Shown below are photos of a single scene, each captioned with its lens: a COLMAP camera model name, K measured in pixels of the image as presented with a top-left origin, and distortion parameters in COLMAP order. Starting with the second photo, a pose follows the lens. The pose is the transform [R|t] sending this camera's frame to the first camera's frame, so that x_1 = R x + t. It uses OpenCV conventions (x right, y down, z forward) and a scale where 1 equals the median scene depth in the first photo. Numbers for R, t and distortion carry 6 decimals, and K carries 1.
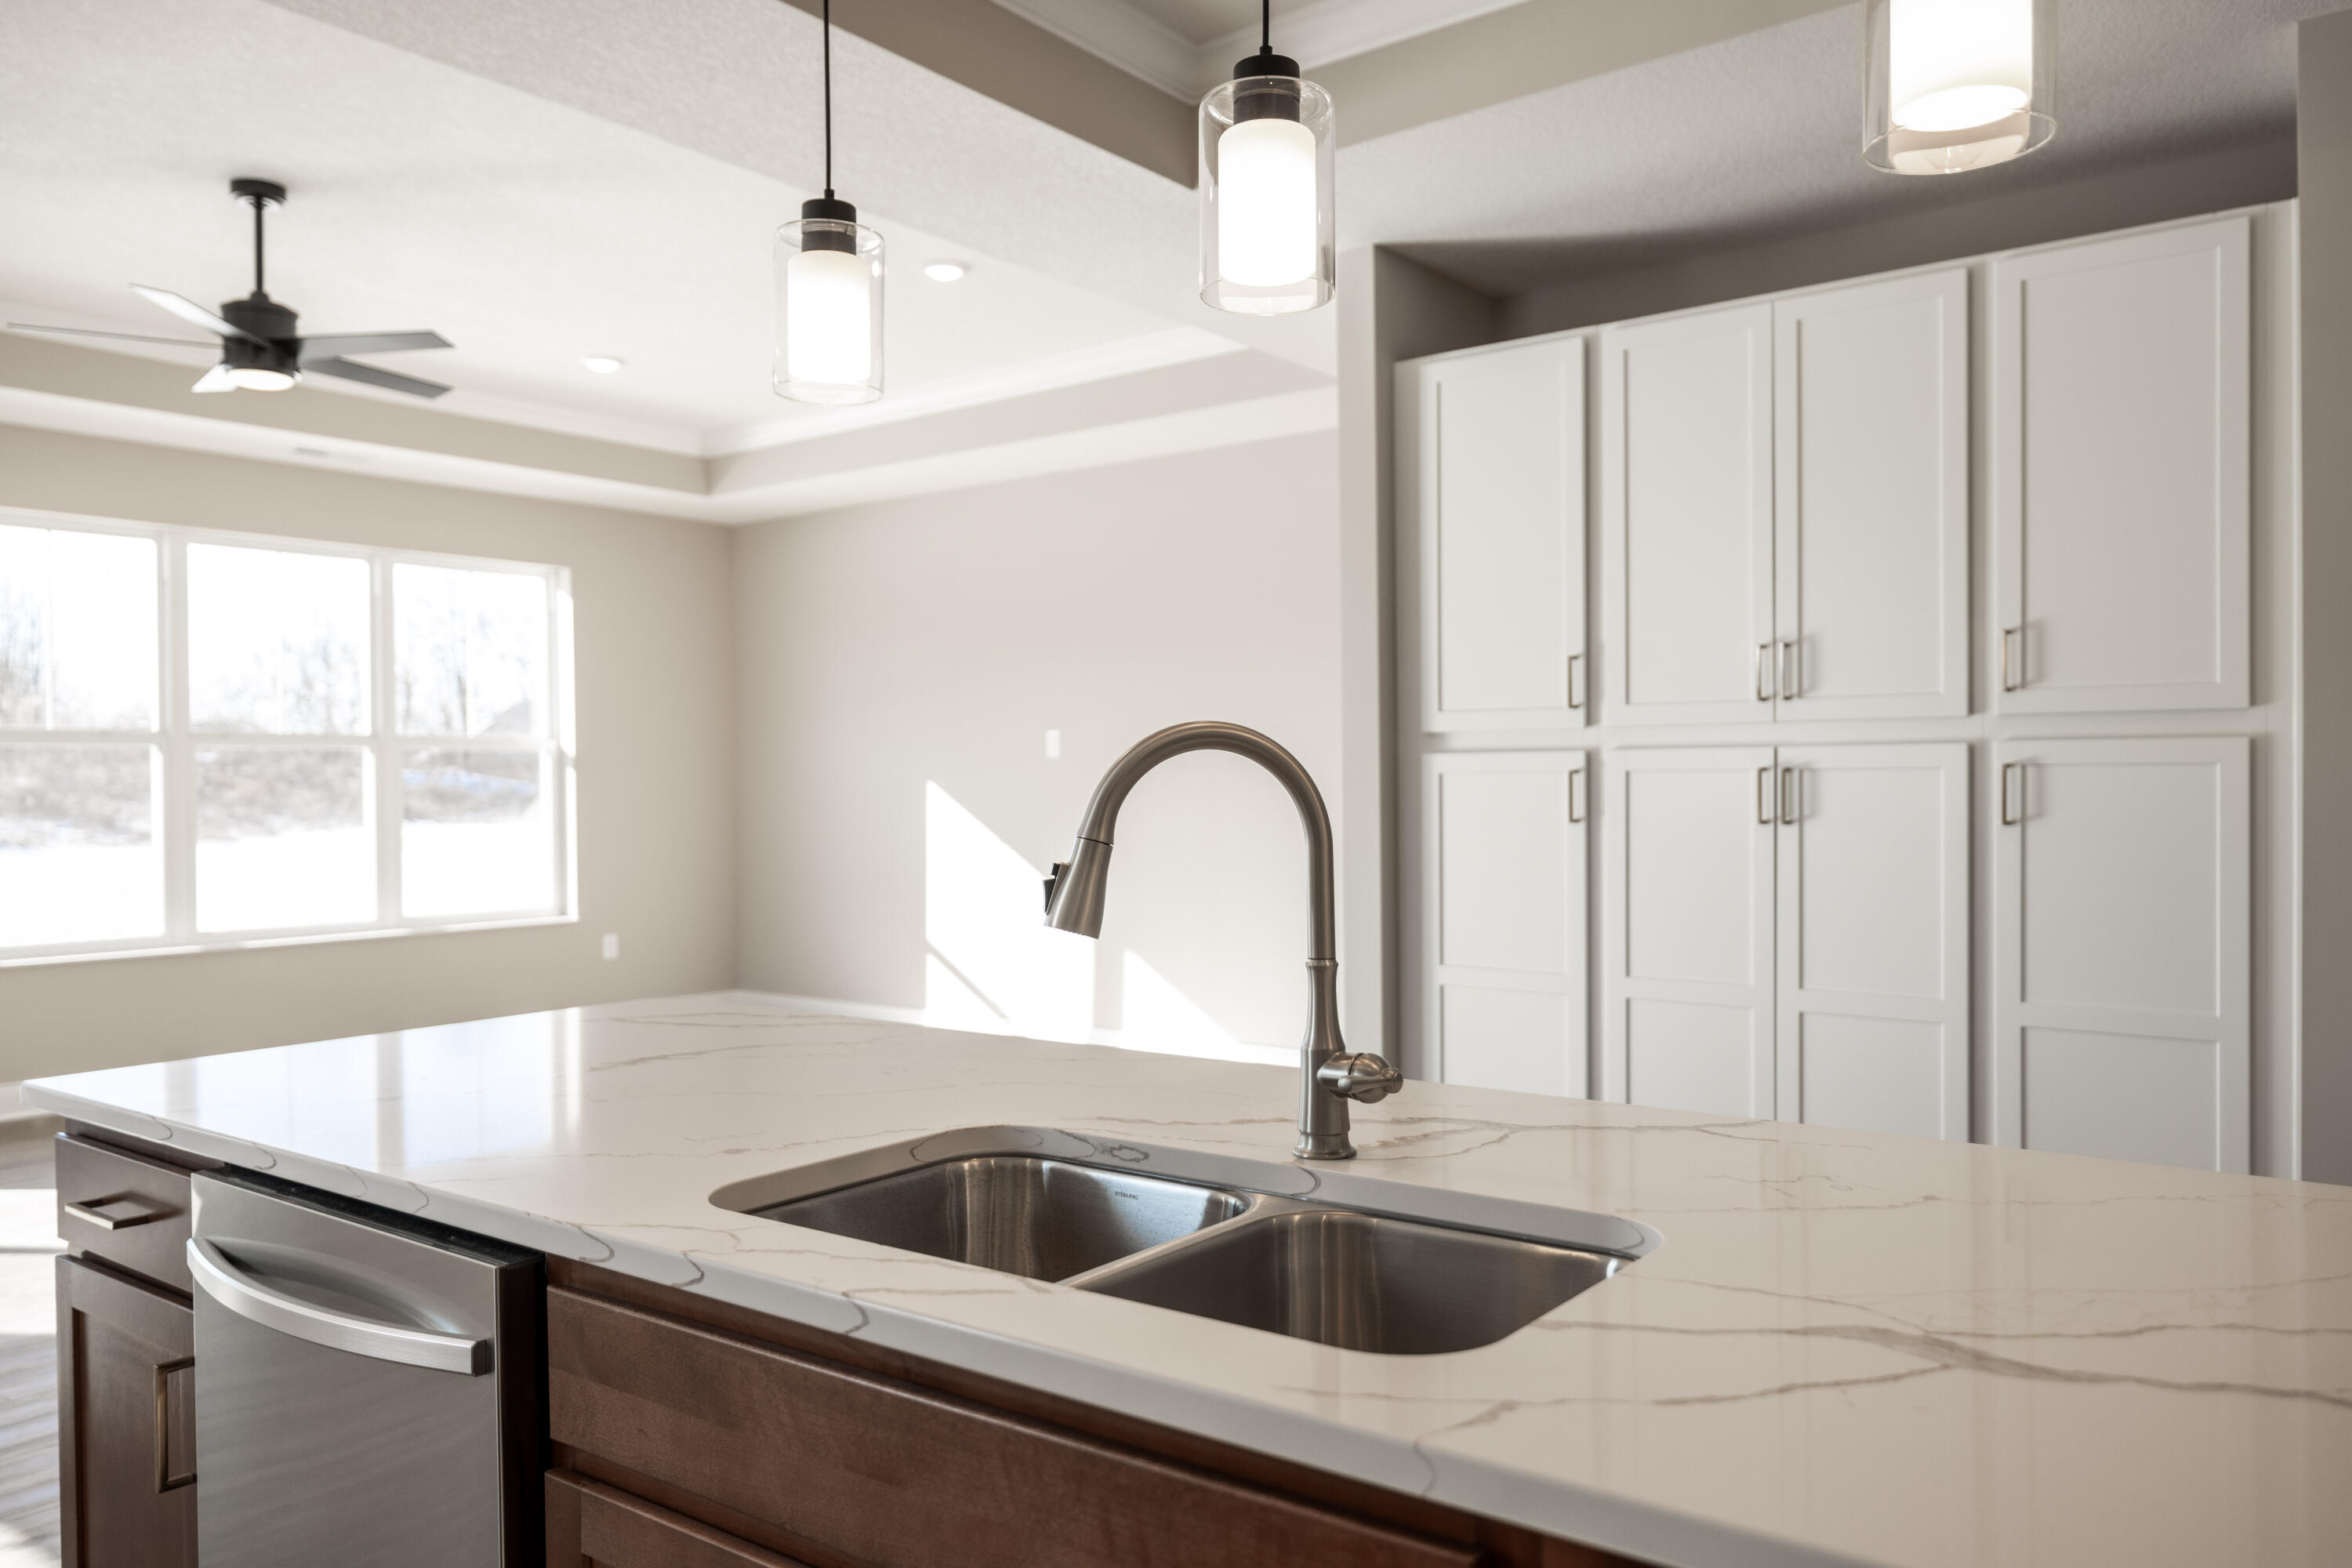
lens RADIAL K [[1680.8, 0, 1168.3], [0, 1680.8, 805.0], [0, 0, 1]] dist [0.006536, -0.000465]
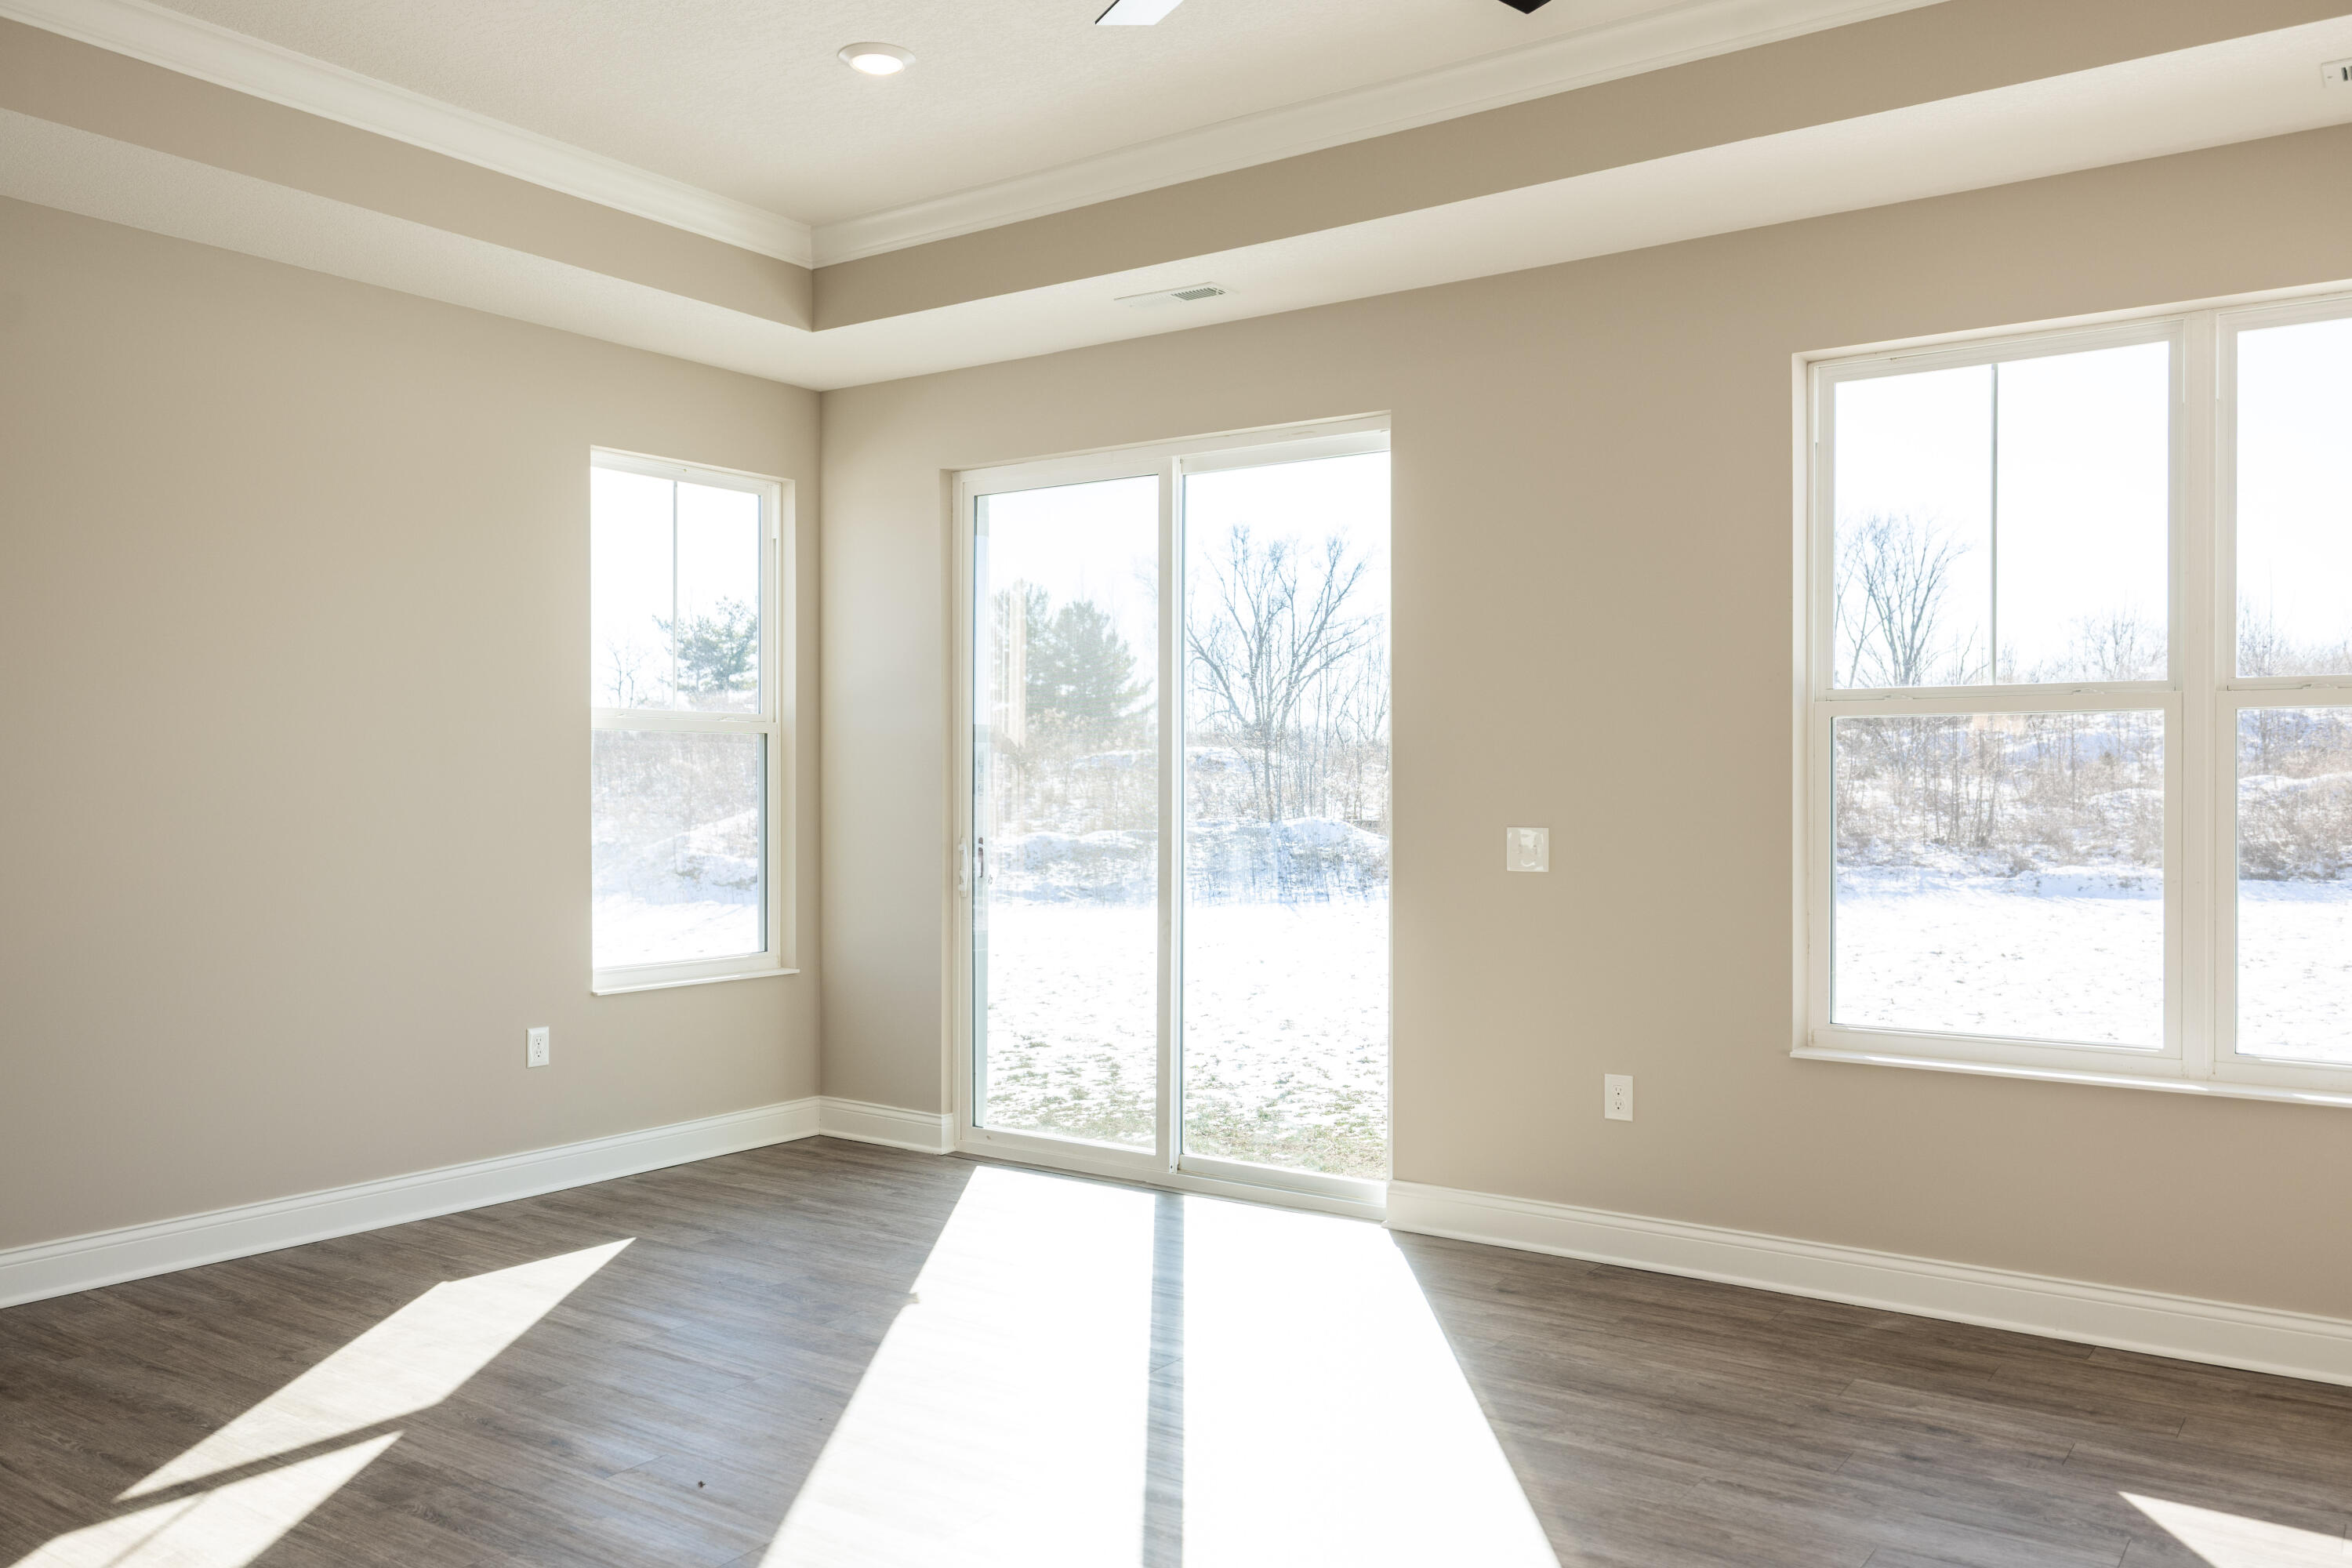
lens RADIAL K [[1794.1, 0, 1168.9], [0, 1794.1, 790.0], [0, 0, 1]] dist [-0.000406, 0.000973]
pose [[0.034330, 0.012368, -0.999334, -0.037311], [-0.015220, 0.999814, 0.011851, -0.017793], [0.999295, 0.014803, 0.034512, 1.091378]]
